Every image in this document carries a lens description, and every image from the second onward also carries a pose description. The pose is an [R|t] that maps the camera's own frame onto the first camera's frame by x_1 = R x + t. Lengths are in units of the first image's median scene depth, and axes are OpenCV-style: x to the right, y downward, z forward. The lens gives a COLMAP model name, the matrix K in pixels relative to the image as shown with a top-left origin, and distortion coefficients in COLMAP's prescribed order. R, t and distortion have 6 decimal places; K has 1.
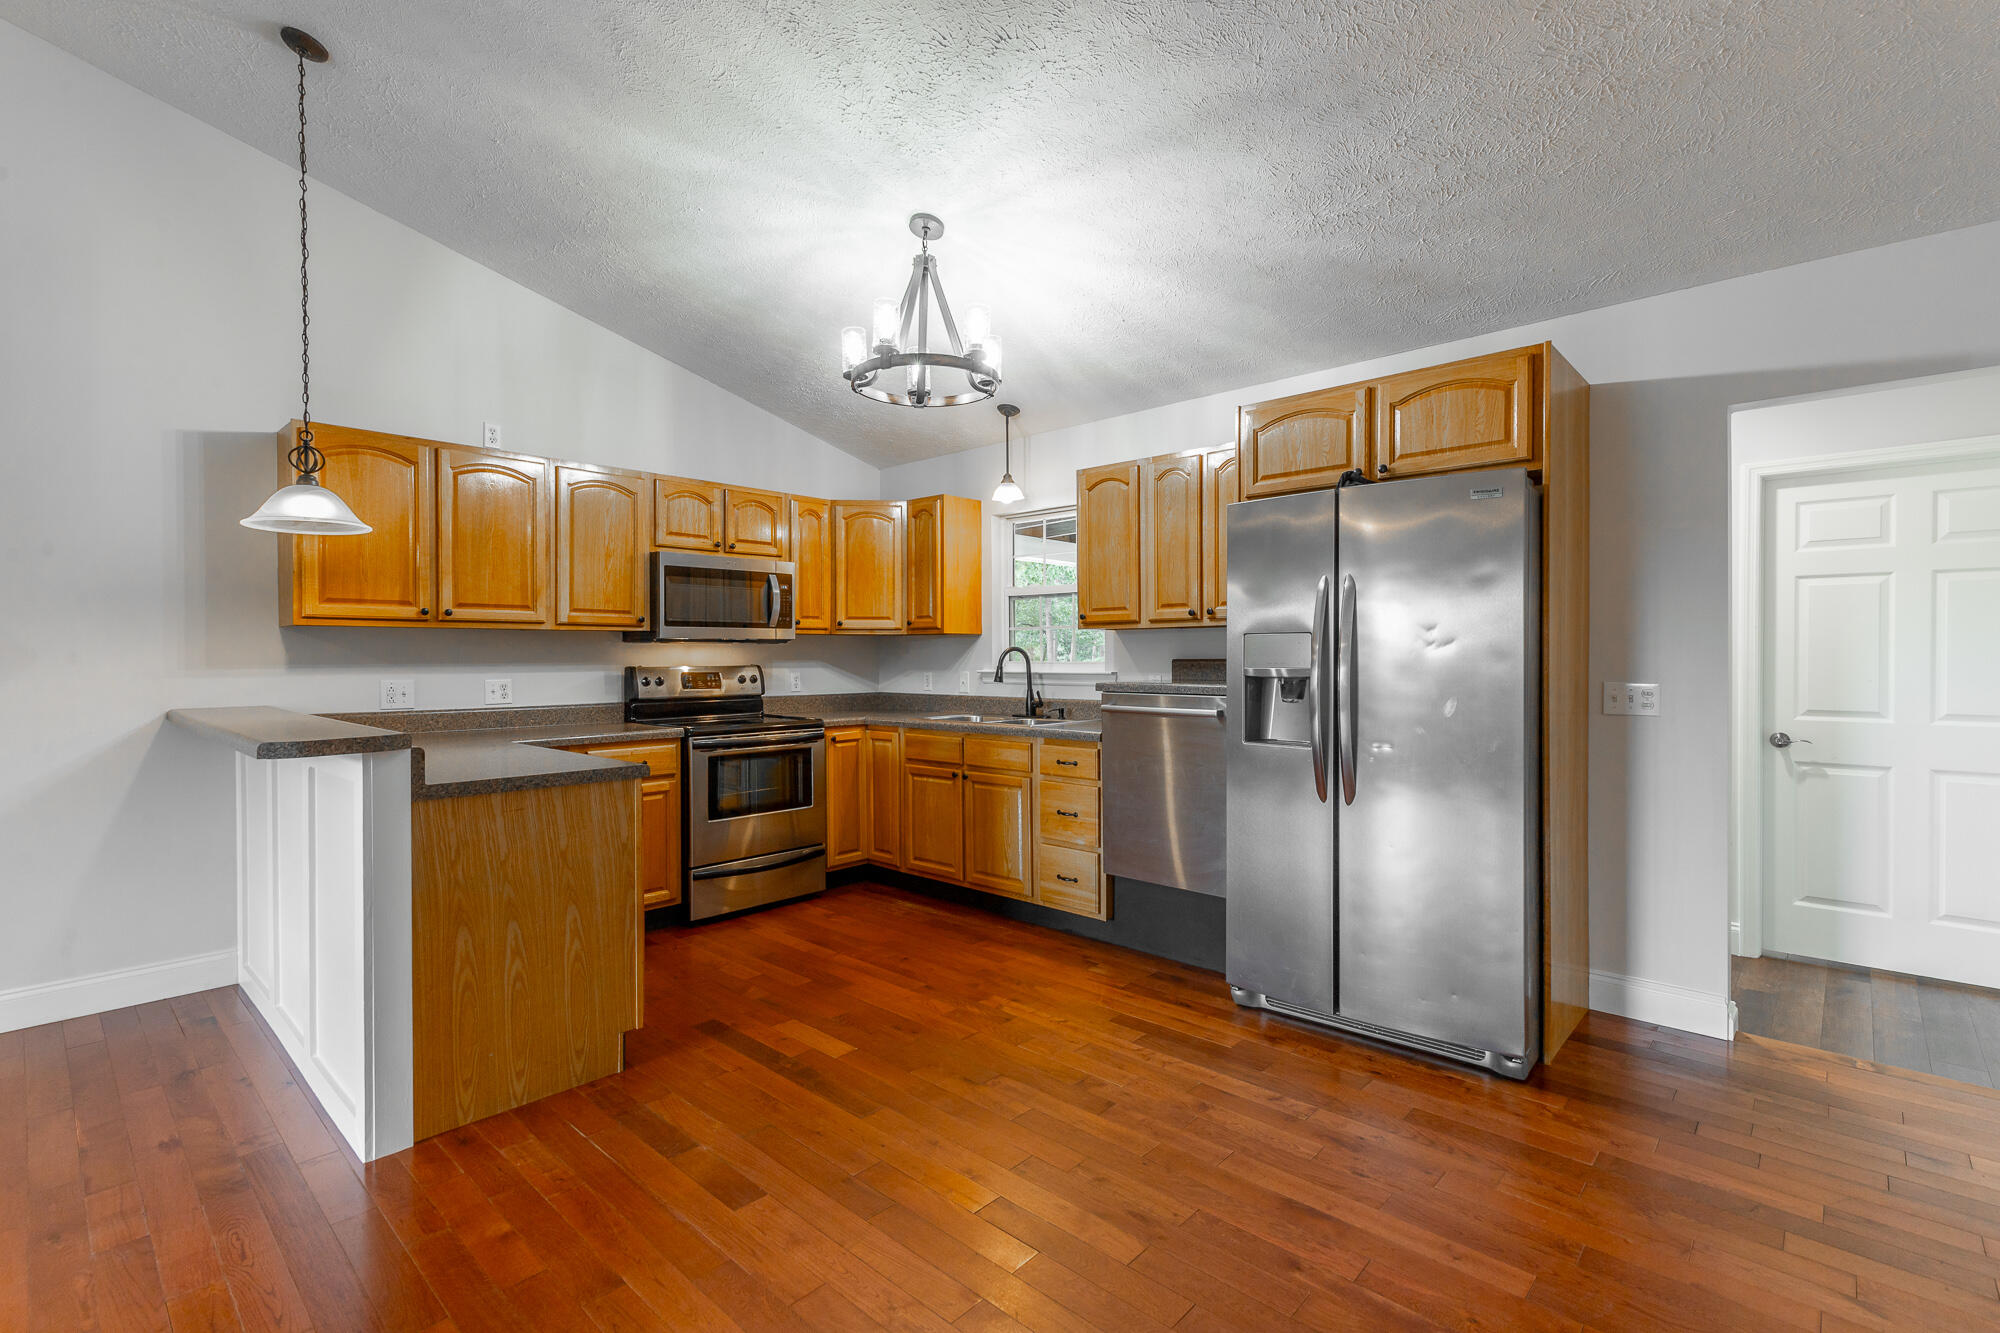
lens RADIAL K [[895.1, 0, 1010.7], [0, 895.1, 671.1], [0, 0, 1]] dist [0.002274, 0.000080]
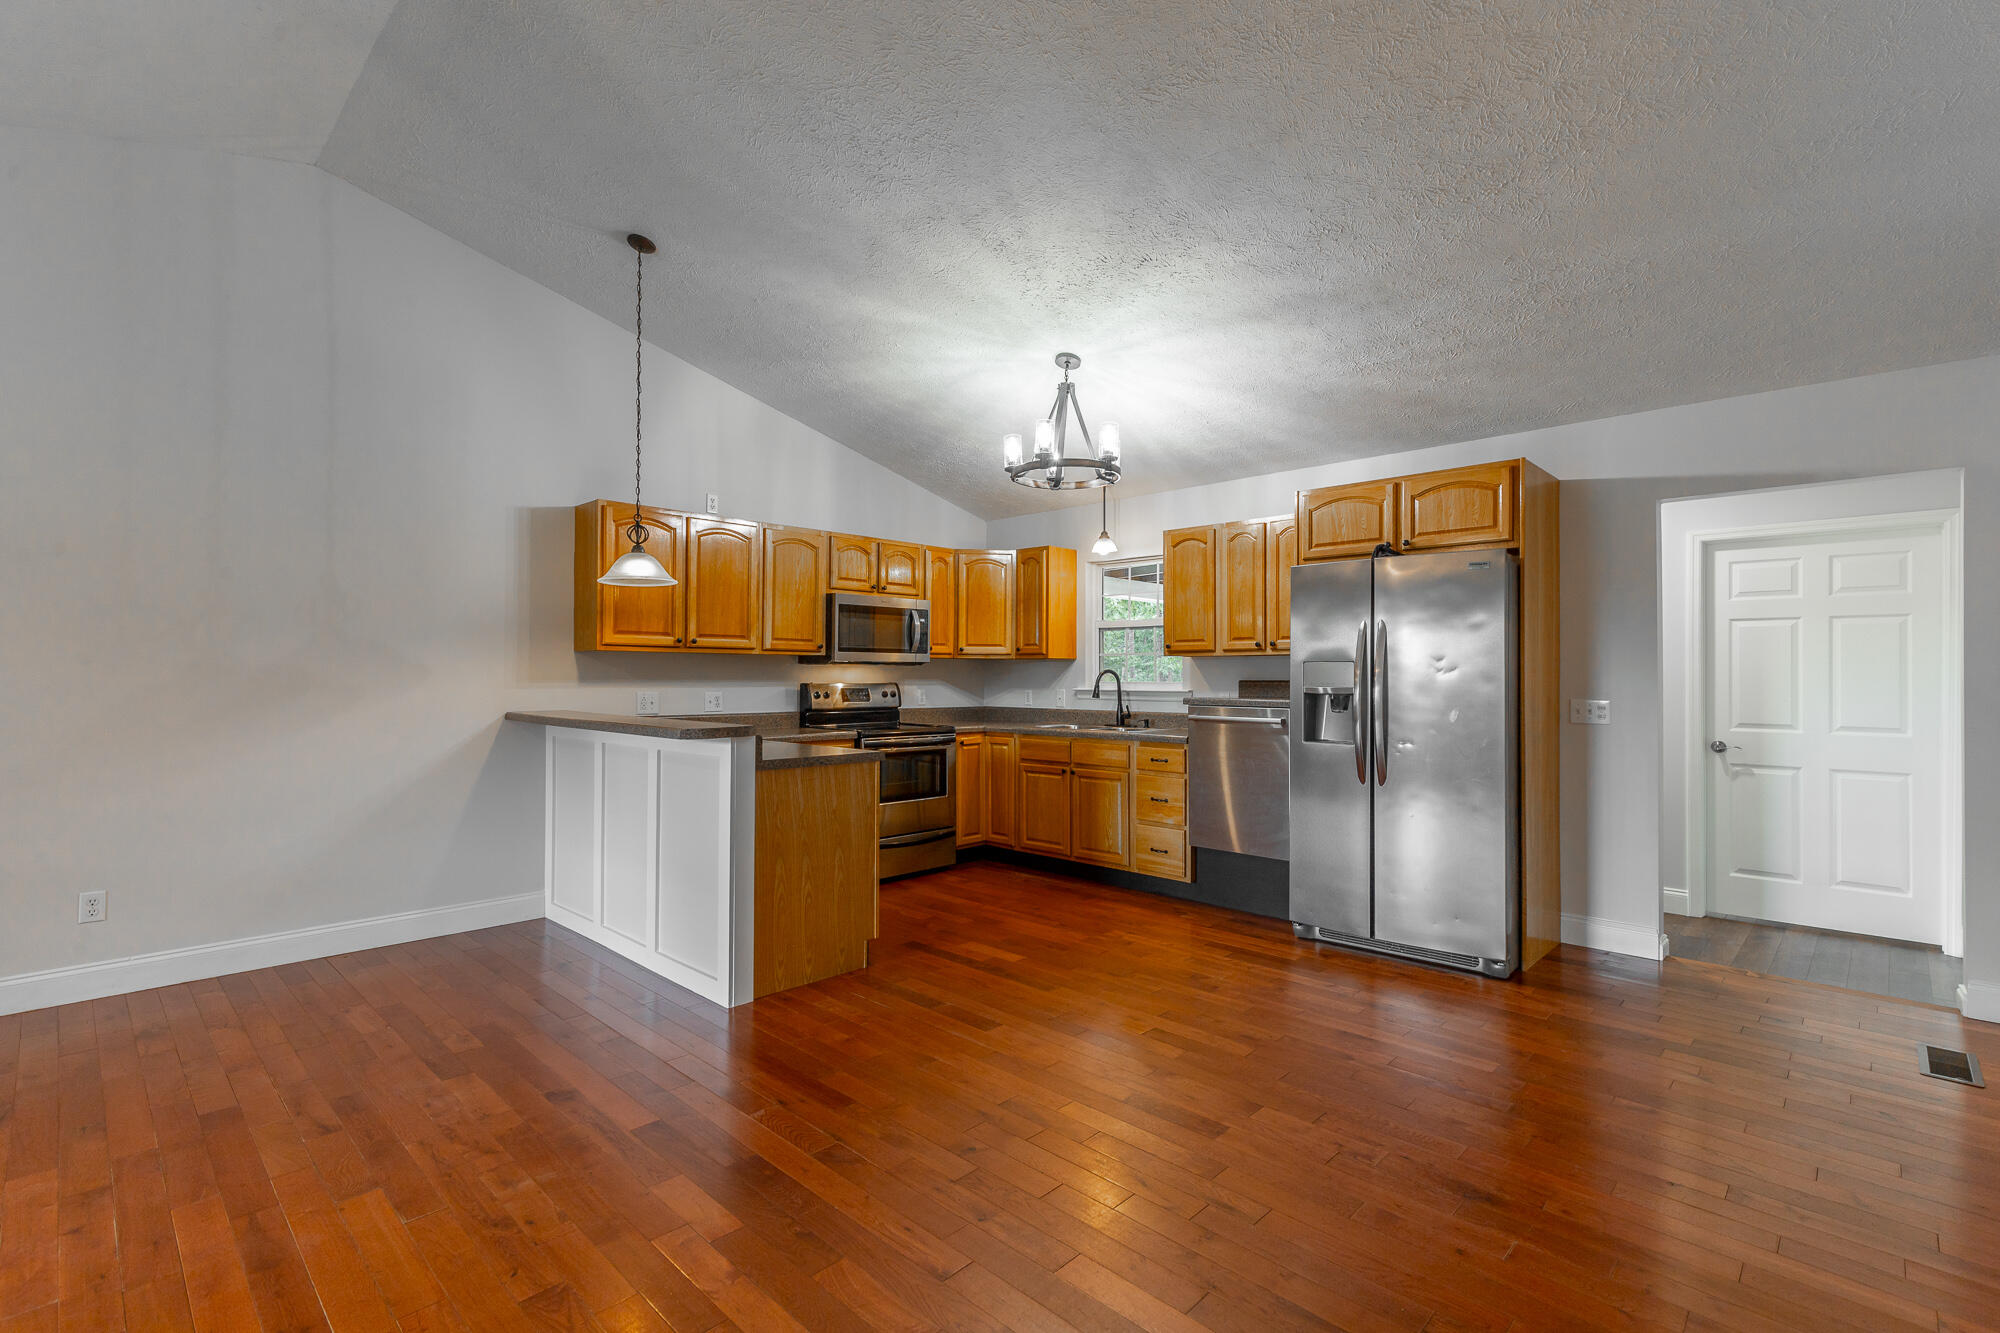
lens RADIAL K [[933.2, 0, 1000.7], [0, 933.2, 674.9], [0, 0, 1]] dist [-0.000467, -0.000192]
pose [[0.999788, 0.006910, -0.019416, -0.160597], [-0.007274, 0.999798, -0.018730, 0.007629], [0.019283, 0.018867, 0.999636, -0.398495]]
